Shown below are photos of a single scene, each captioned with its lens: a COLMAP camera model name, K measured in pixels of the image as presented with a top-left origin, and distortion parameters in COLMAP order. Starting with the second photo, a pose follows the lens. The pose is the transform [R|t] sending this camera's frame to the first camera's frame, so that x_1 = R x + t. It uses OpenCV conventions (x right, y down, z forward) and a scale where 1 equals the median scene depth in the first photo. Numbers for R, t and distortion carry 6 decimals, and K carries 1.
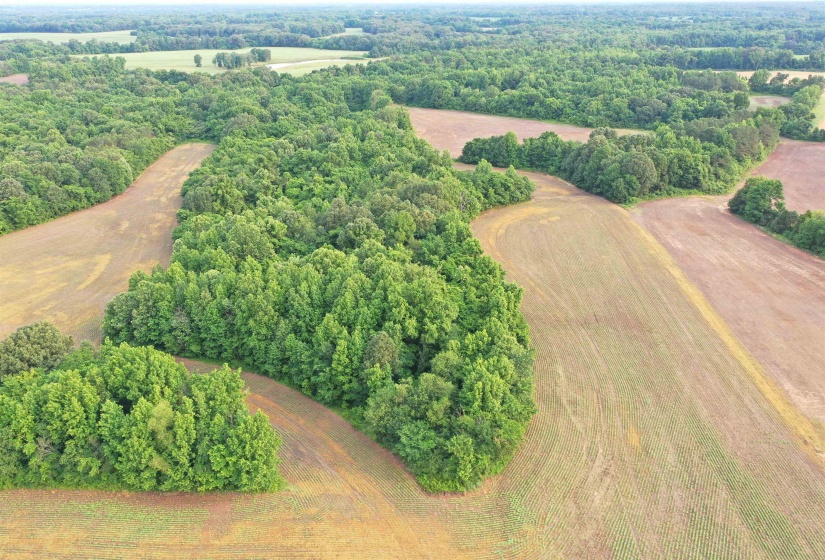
lens RADIAL K [[654.2, 0, 410.5], [0, 654.2, 272.3], [0, 0, 1]] dist [0.010468, 0.001016]
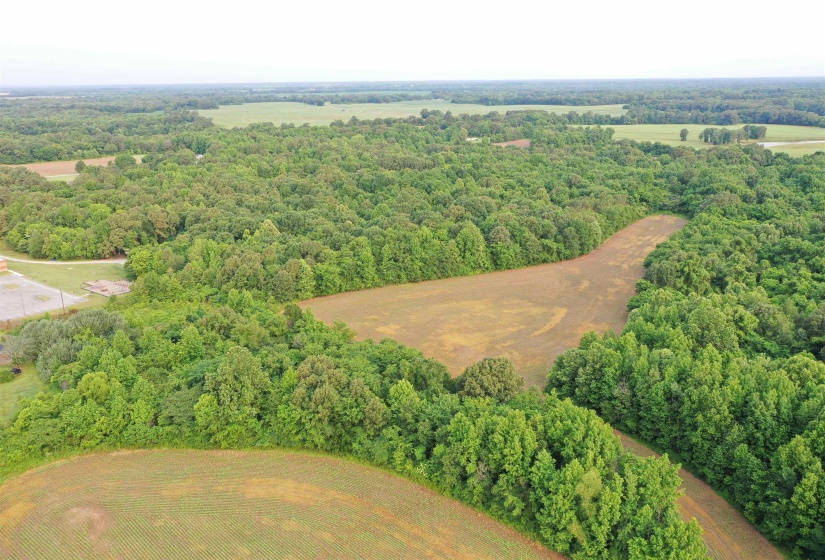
lens RADIAL K [[652.9, 0, 410.6], [0, 652.9, 277.0], [0, 0, 1]] dist [0.002176, 0.003953]
pose [[0.775125, 0.181268, -0.605247, -0.021224], [-0.238218, 0.971107, -0.014238, -0.001837], [0.585179, 0.155217, 0.795911, 0.006619]]
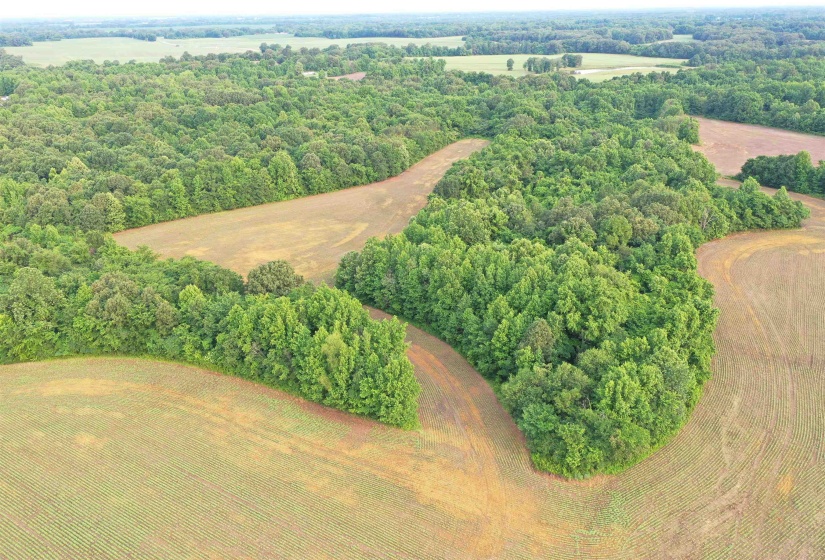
lens RADIAL K [[653.3, 0, 410.4], [0, 653.3, 274.7], [0, 0, 1]] dist [0.010769, 0.000147]
pose [[0.892003, 0.163402, -0.421462, 0.098162], [-0.165576, 0.985687, 0.031721, 0.011078], [0.420612, 0.041489, 0.906291, -0.022210]]
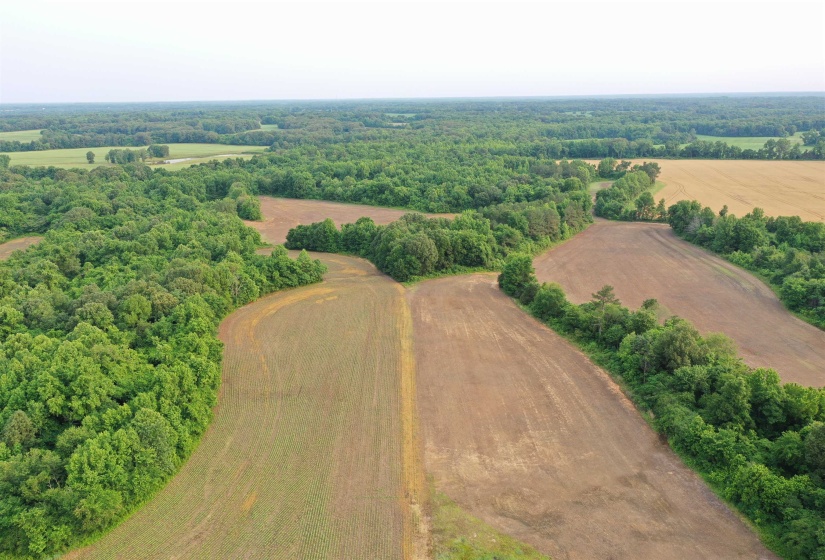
lens RADIAL K [[654.9, 0, 412.4], [0, 654.9, 273.1], [0, 0, 1]] dist [0.009625, 0.001775]
pose [[0.995781, -0.030740, 0.086461, 0.239148], [0.041911, 0.990559, -0.130520, 0.018452], [-0.081632, 0.133593, 0.987668, -0.045265]]
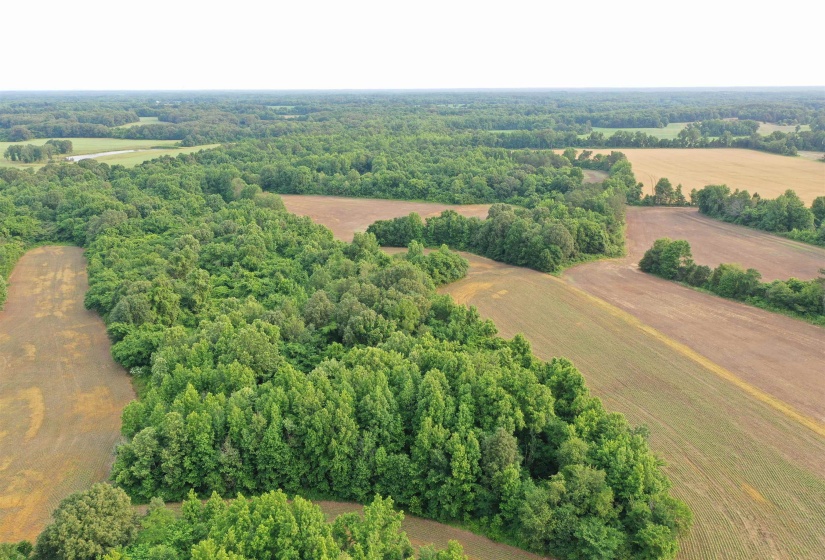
lens RADIAL K [[654.2, 0, 410.5], [0, 654.2, 272.3], [0, 0, 1]] dist [0.010468, 0.001016]
pose [[0.948003, -0.085277, 0.306624, -0.211296], [0.121904, 0.987253, -0.102327, -0.023559], [-0.293989, 0.134385, 0.946315, 0.062325]]
